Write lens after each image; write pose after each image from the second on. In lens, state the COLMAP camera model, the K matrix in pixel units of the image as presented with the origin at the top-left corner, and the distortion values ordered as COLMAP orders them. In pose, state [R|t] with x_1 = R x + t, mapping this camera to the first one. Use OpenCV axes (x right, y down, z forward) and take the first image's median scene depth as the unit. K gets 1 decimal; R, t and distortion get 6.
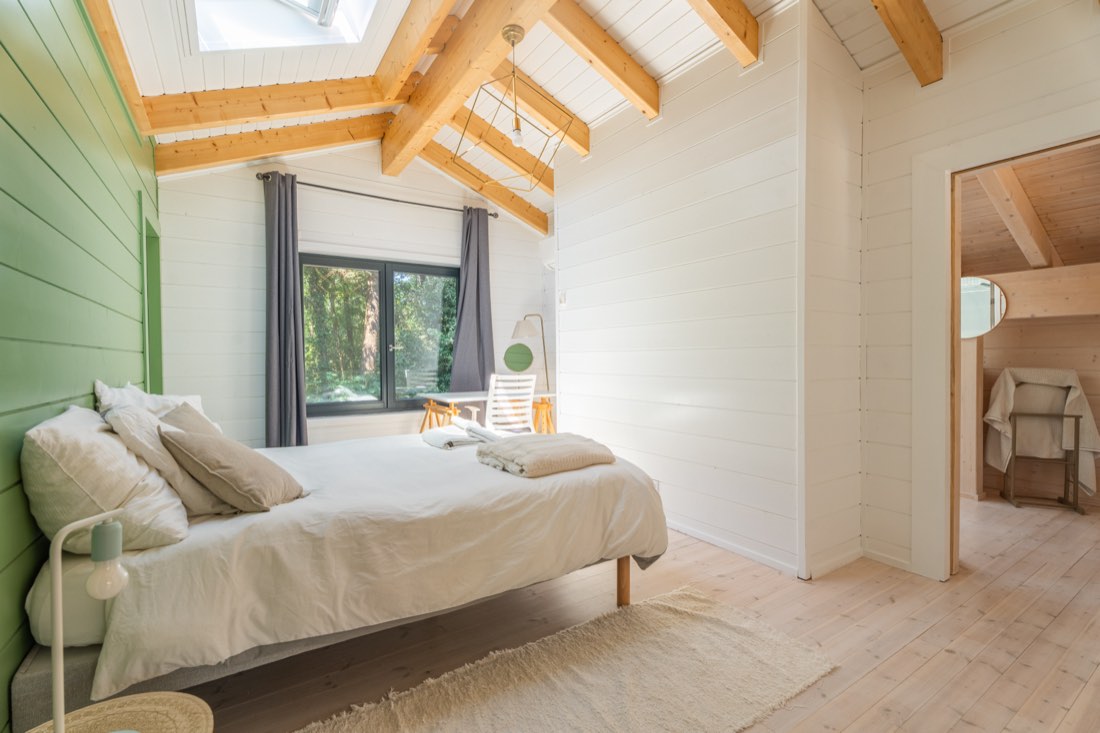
lens RADIAL K [[490.1, 0, 549.4], [0, 490.1, 365.1], [0, 0, 1]] dist [-0.001077, -0.002072]
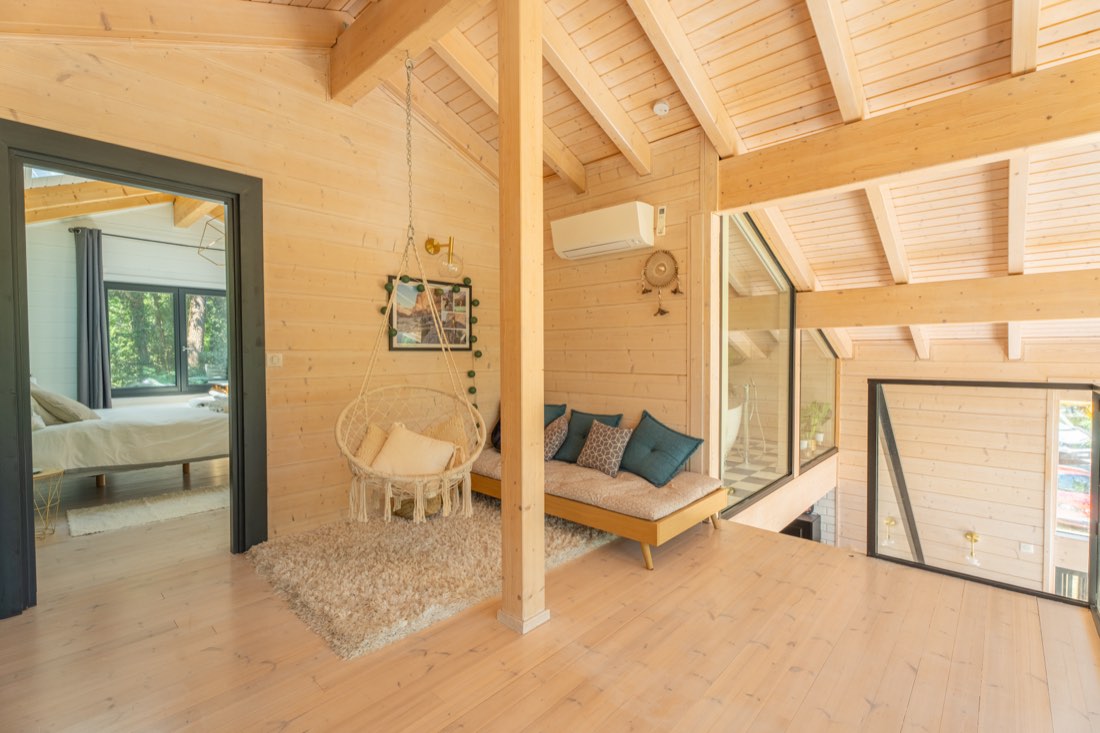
lens RADIAL K [[490.1, 0, 553.1], [0, 490.1, 365.1], [0, 0, 1]] dist [-0.001077, -0.002072]
pose [[0.967700, -0.001100, 0.252102, 0.405630], [-0.001391, 0.999952, 0.009704, -0.003006], [-0.252100, -0.009741, 0.967652, -0.729660]]
